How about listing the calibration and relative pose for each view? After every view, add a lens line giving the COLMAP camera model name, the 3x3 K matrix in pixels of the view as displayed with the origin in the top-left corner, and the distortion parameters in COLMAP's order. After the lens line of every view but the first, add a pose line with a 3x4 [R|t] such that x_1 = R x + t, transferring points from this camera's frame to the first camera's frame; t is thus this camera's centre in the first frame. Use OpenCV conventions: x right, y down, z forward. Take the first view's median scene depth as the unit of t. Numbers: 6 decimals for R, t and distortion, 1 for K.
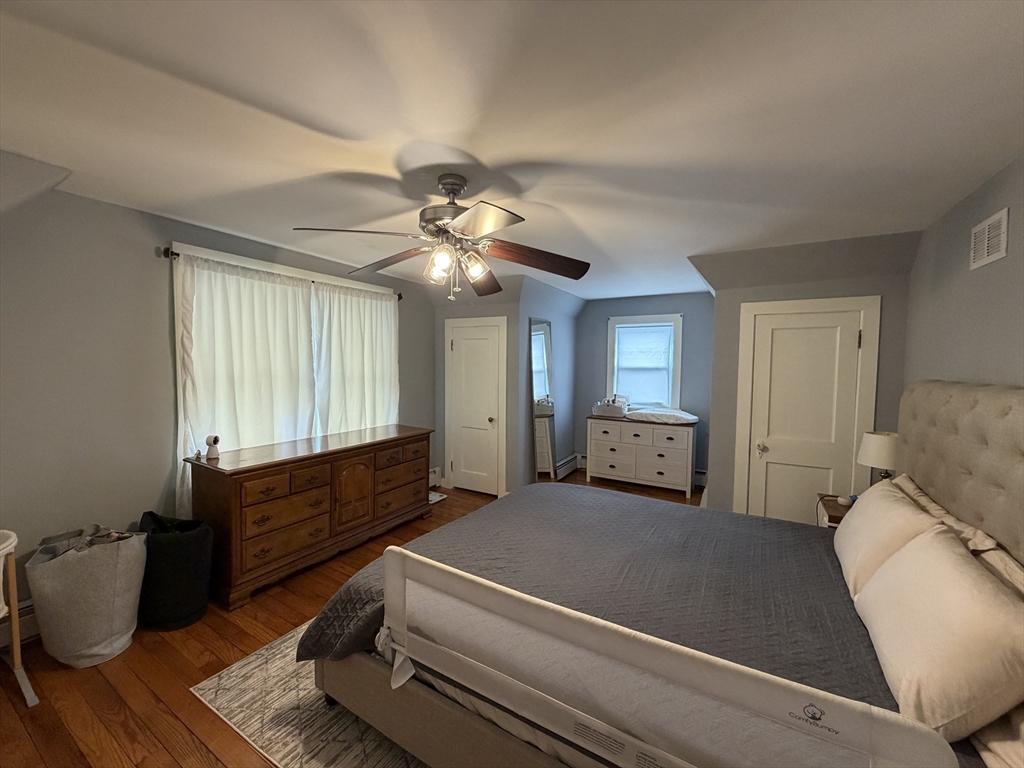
lens RADIAL K [[408.4, 0, 512.2], [0, 408.4, 383.8], [0, 0, 1]] dist [0.001415, -0.000413]
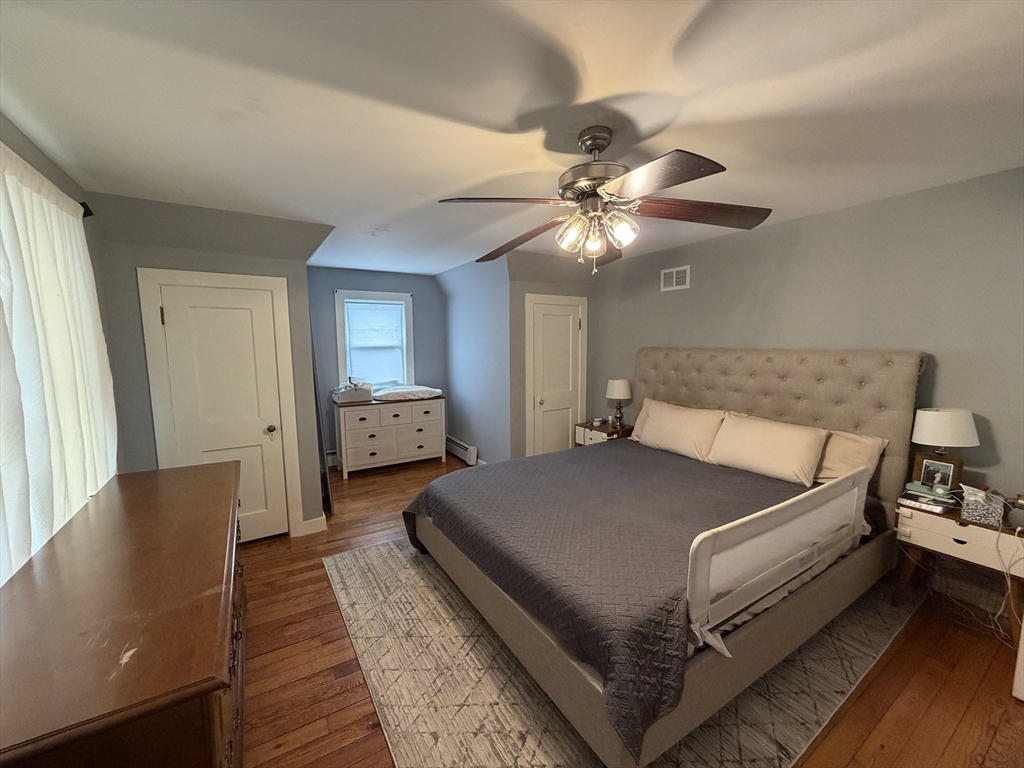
lens RADIAL K [[408.4, 0, 507.7], [0, 408.4, 385.9], [0, 0, 1]] dist [0.001415, -0.000413]
pose [[0.466830, -0.114309, 0.876928, -0.432495], [0.059580, 0.993423, 0.097777, -0.025337], [-0.882338, 0.006602, 0.470570, 0.310004]]
